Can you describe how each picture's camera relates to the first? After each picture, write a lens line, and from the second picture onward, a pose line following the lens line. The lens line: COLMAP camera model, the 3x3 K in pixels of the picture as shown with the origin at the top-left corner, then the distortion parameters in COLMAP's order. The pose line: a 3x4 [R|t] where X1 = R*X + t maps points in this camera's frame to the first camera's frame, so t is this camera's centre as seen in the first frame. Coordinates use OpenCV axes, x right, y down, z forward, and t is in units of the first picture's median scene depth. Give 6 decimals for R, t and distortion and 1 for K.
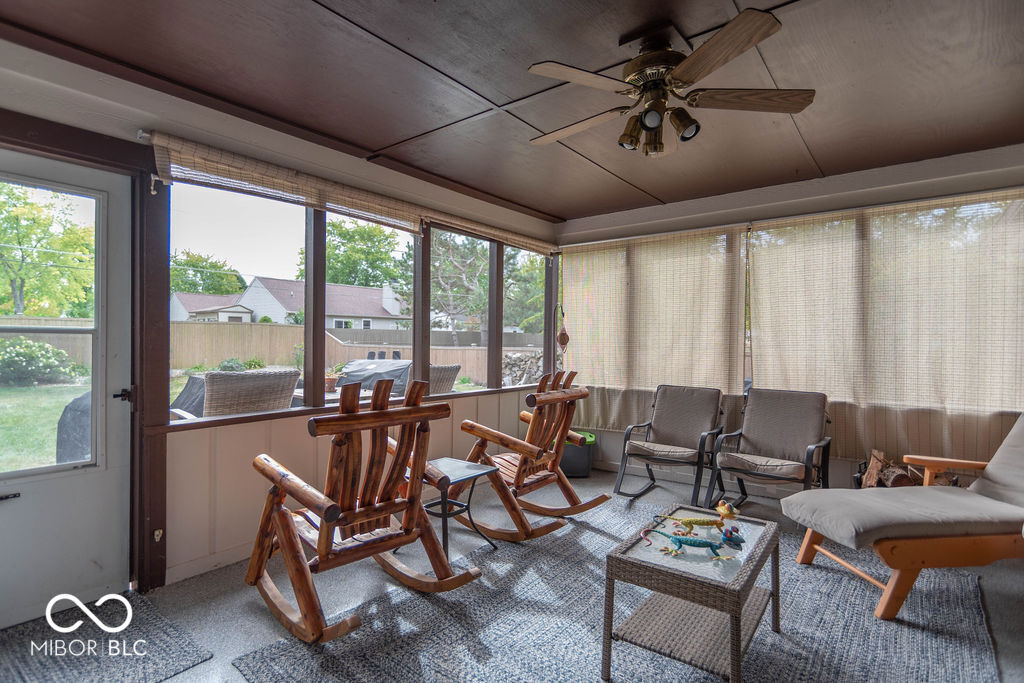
lens RADIAL K [[515.6, 0, 512.7], [0, 515.6, 331.5], [0, 0, 1]] dist [-0.000398, 0.000034]
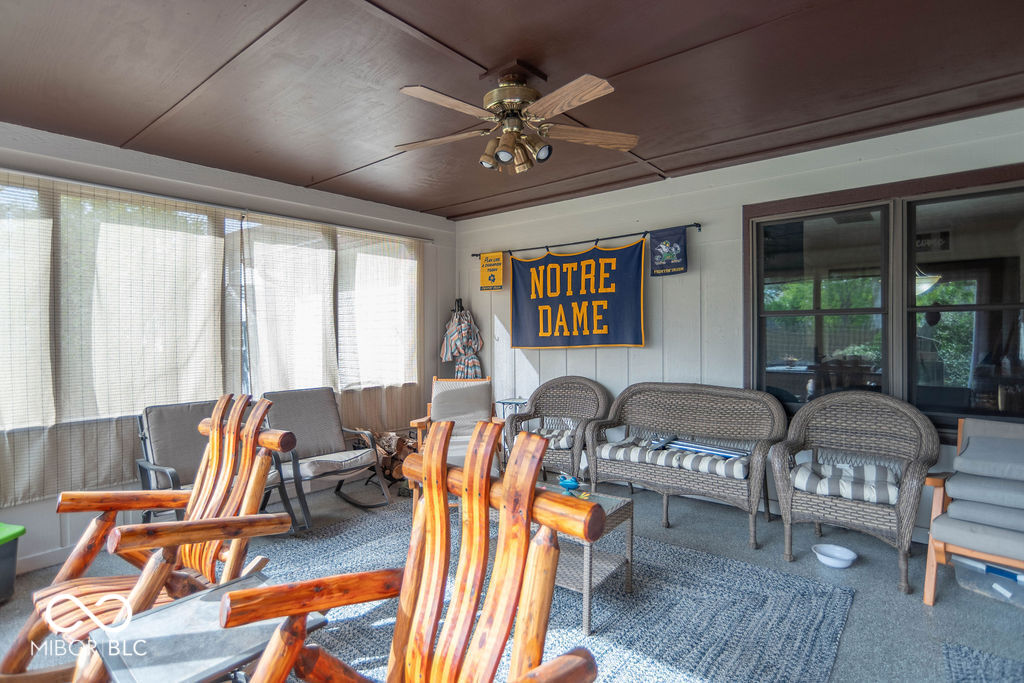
lens RADIAL K [[518.5, 0, 510.3], [0, 518.5, 320.7], [0, 0, 1]] dist [0.004495, 0.002343]
pose [[0.042568, 0.005655, 0.999078, -0.411035], [-0.010128, 0.999935, -0.005228, -0.015880], [-0.999042, -0.009896, 0.042623, 0.463927]]
